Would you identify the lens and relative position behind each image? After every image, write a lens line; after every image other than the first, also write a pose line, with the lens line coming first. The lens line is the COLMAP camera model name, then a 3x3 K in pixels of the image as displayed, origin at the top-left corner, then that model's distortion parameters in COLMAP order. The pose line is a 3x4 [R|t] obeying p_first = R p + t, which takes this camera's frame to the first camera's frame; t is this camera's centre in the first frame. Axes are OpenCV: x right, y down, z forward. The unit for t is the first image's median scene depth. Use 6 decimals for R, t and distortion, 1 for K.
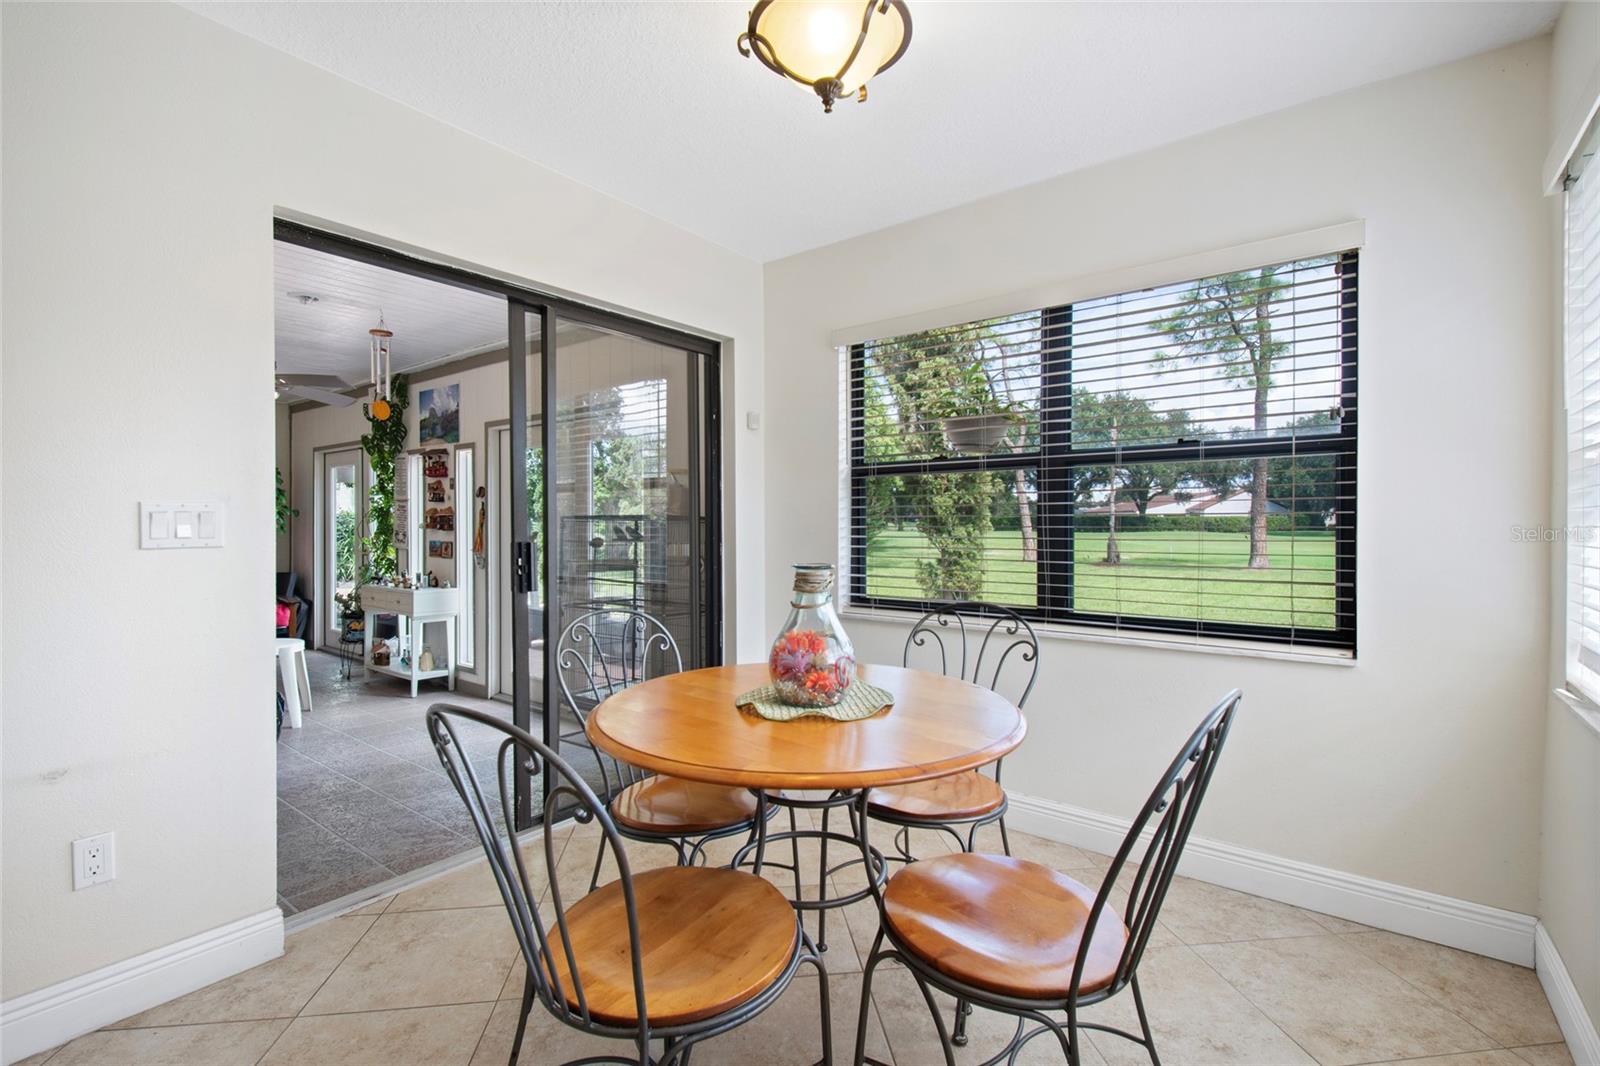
lens RADIAL K [[713.3, 0, 838.7], [0, 713.3, 529.8], [0, 0, 1]] dist [0.008418, -0.005398]
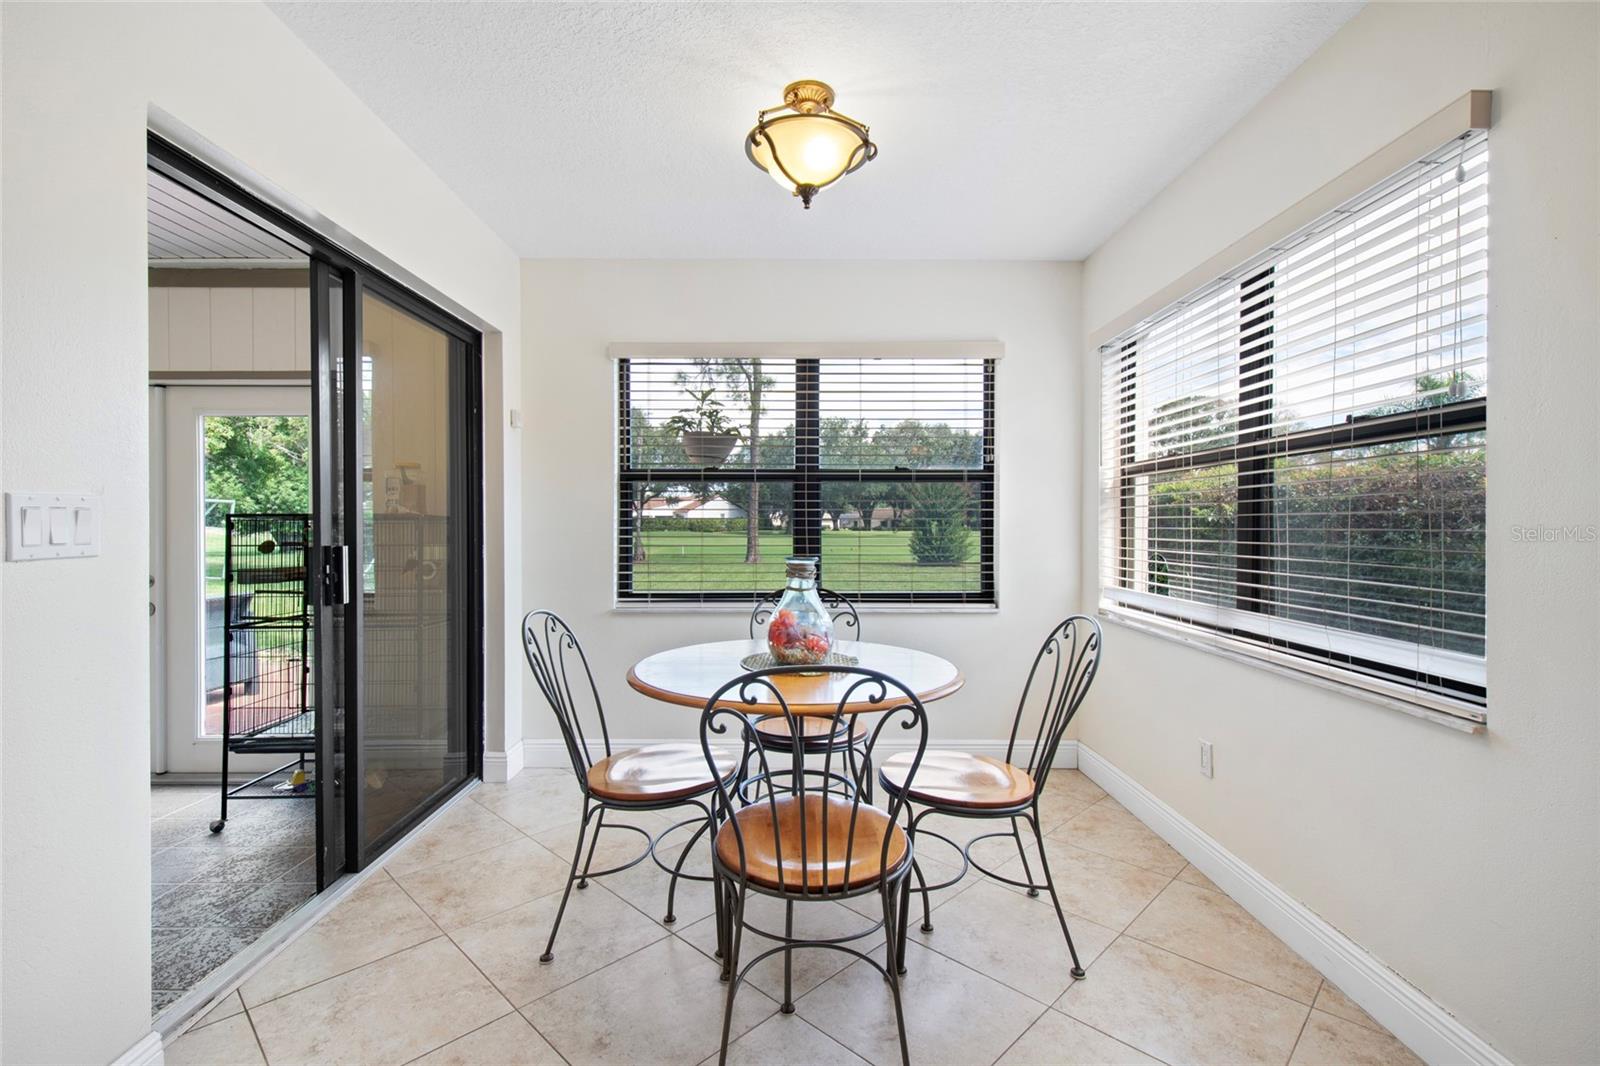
lens RADIAL K [[713.3, 0, 788.4], [0, 713.3, 531.7], [0, 0, 1]] dist [0.008418, -0.005398]
pose [[0.790414, -0.003637, 0.612562, -0.522405], [0.001987, 0.999992, 0.003374, -0.001424], [-0.612570, -0.001450, 0.790415, -0.004407]]
